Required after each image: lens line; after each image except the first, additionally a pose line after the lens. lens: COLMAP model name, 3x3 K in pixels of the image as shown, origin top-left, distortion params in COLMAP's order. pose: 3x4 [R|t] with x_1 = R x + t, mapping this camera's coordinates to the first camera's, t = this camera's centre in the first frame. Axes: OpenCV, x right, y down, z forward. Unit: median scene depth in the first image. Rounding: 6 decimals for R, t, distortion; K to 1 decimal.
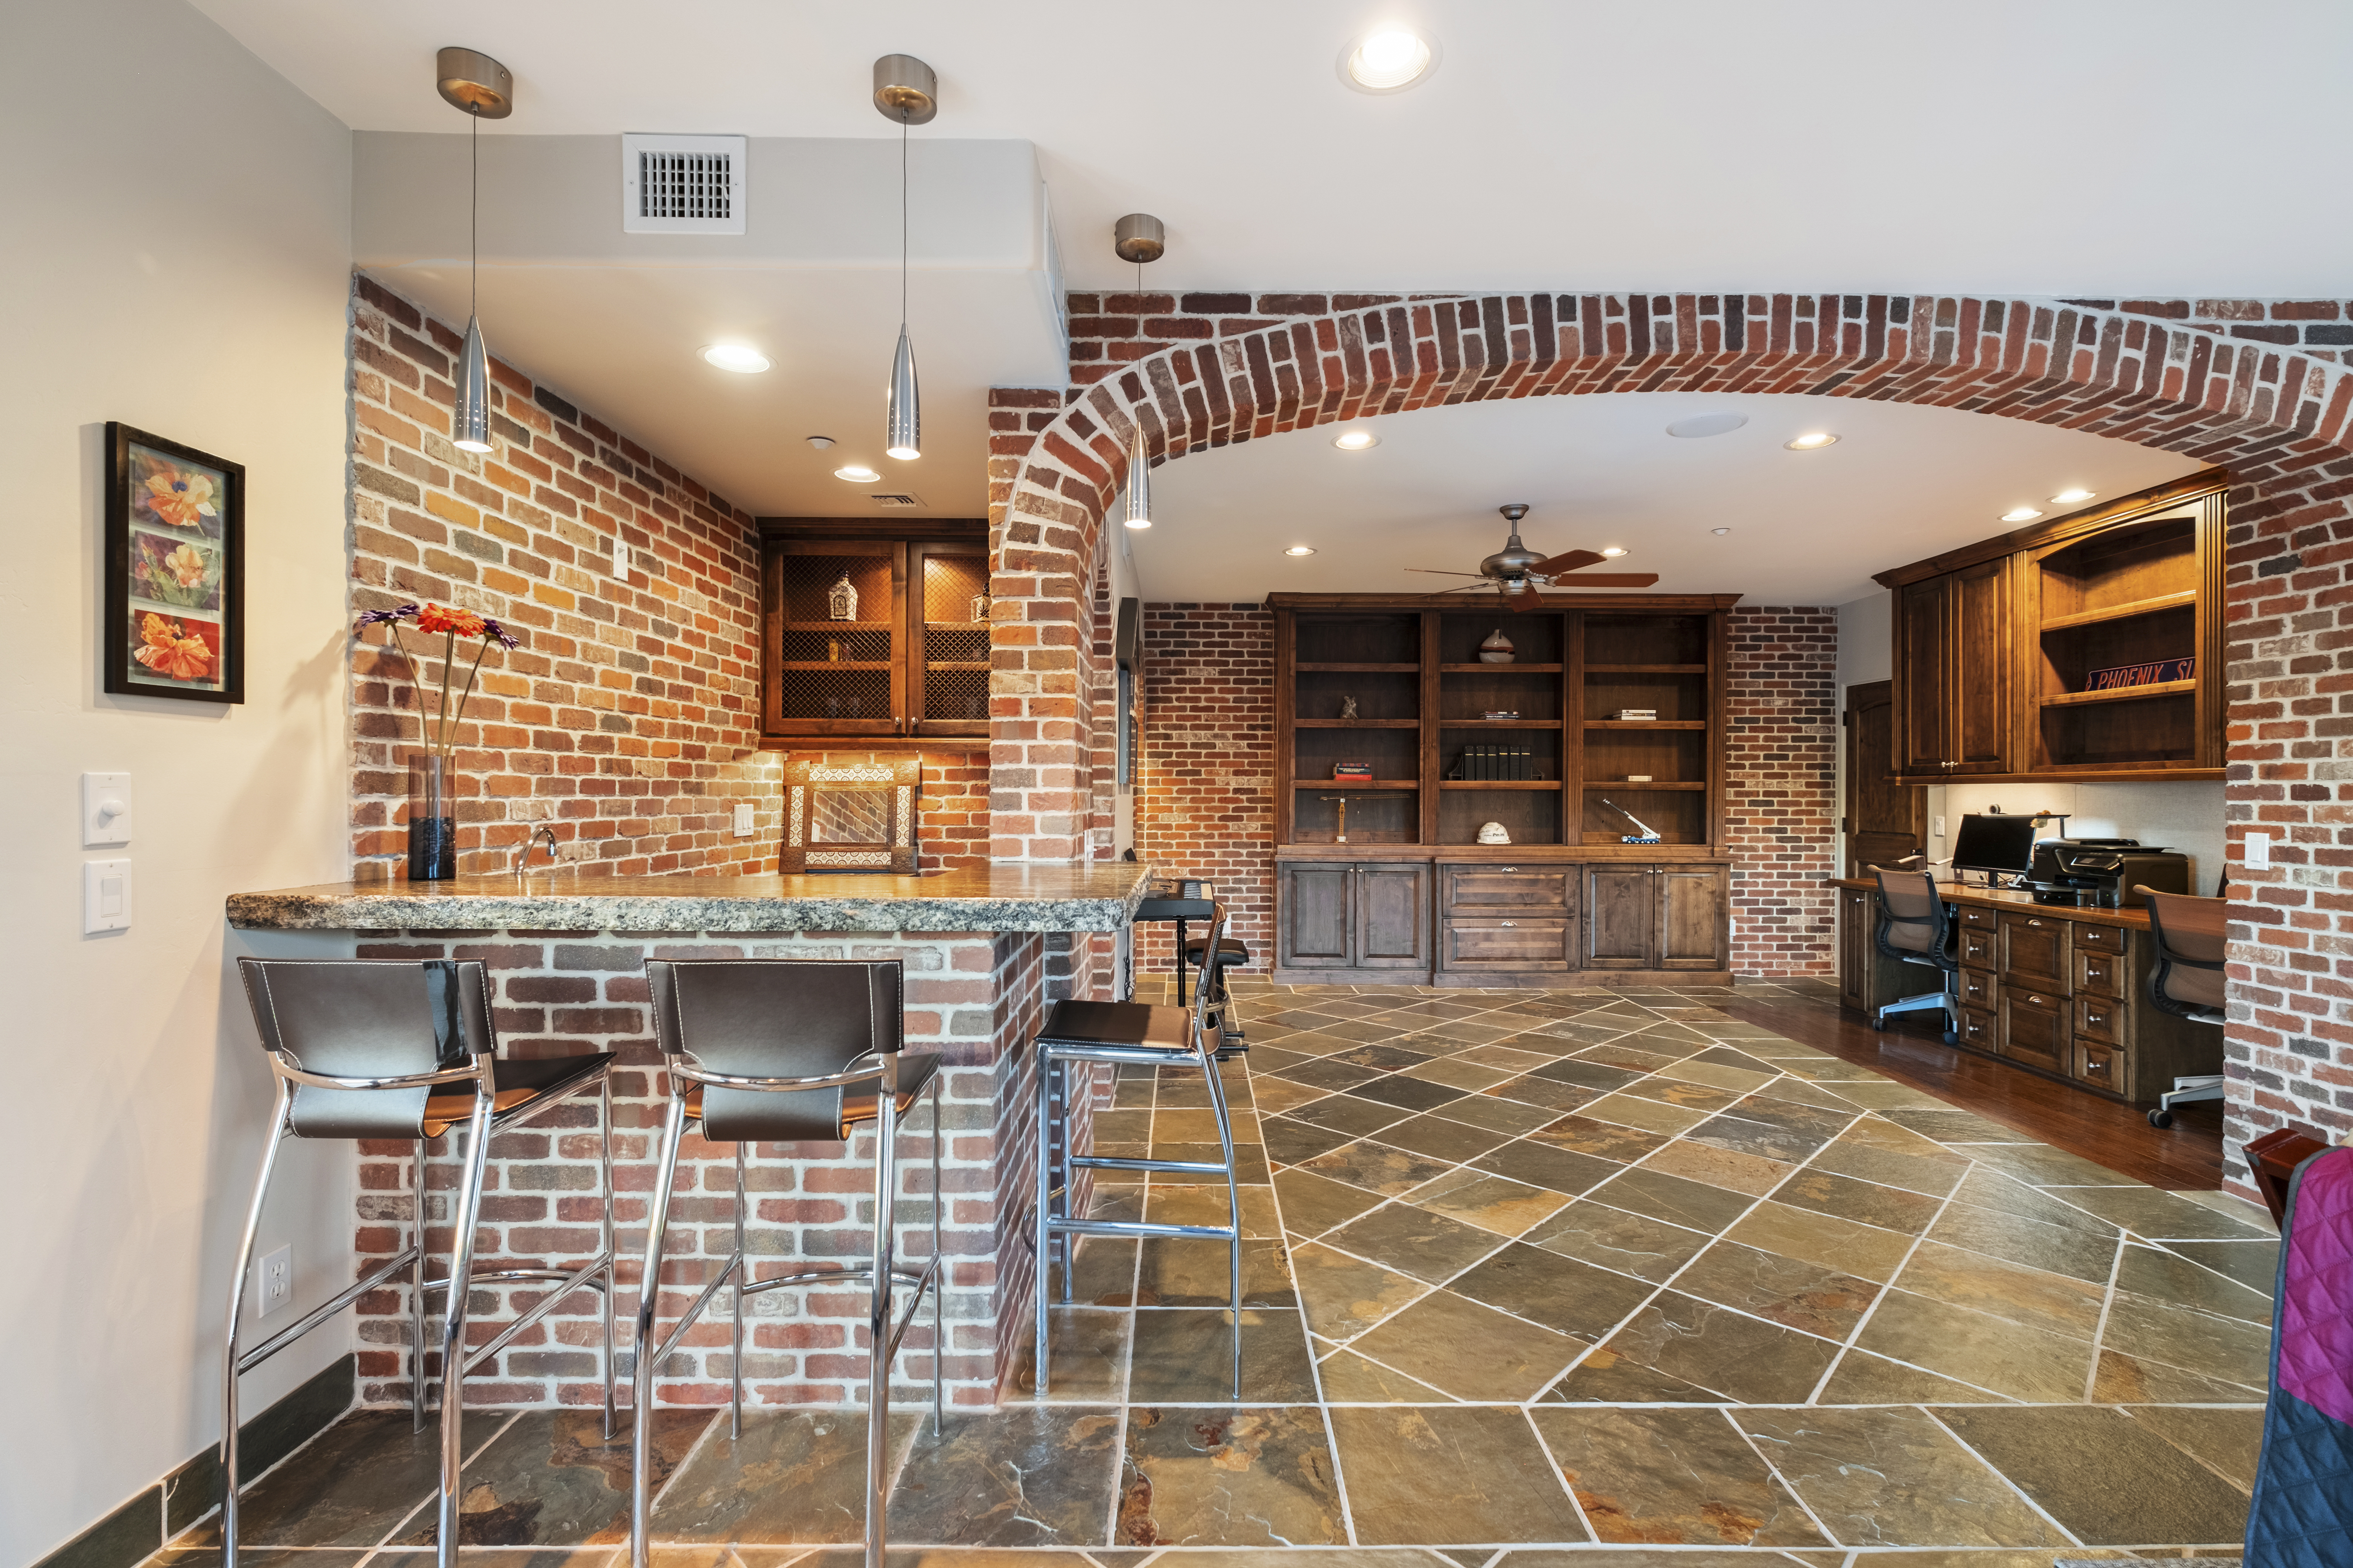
lens RADIAL K [[1046.7, 0, 1186.7], [0, 1046.7, 807.4], [0, 0, 1]] dist [-0.002198, -0.000461]
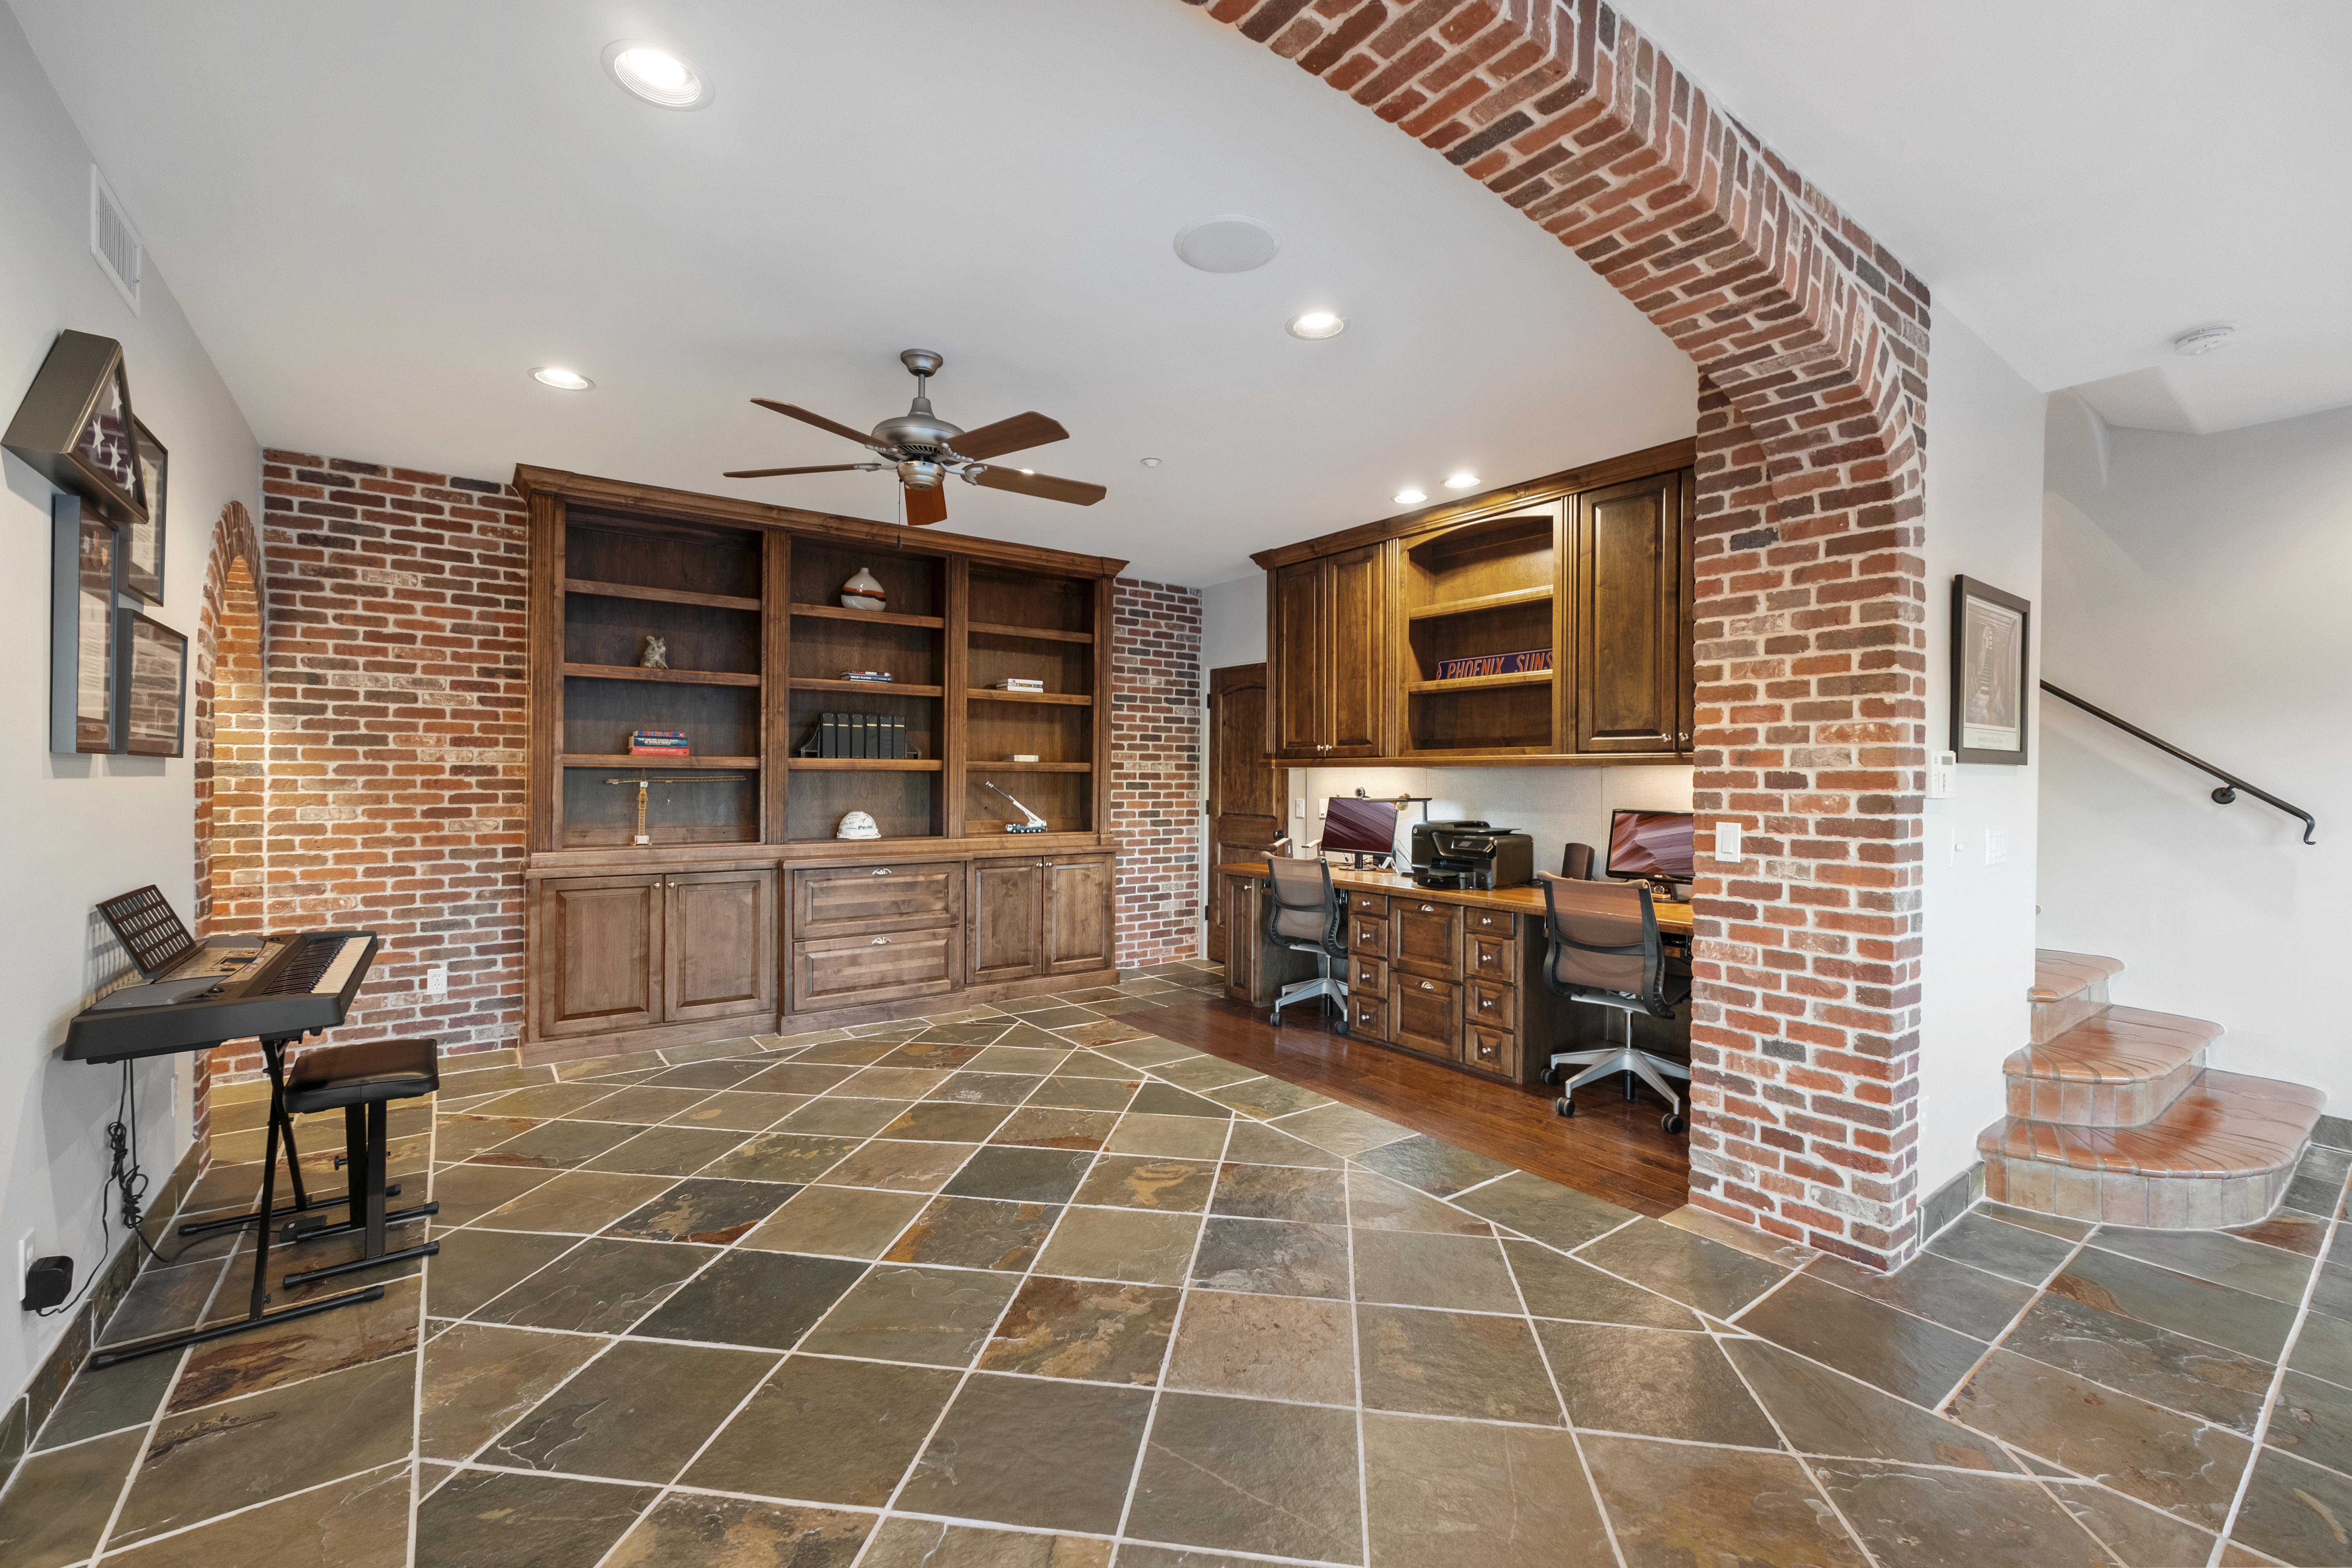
lens RADIAL K [[985.0, 0, 1182.0], [0, 985.0, 772.0], [0, 0, 1]] dist [-0.004161, 0.000110]
pose [[0.801935, 0.004171, 0.597397, 0.067609], [0.003997, 0.999916, -0.012346, -0.008195], [-0.597398, 0.012289, 0.801851, 0.389986]]
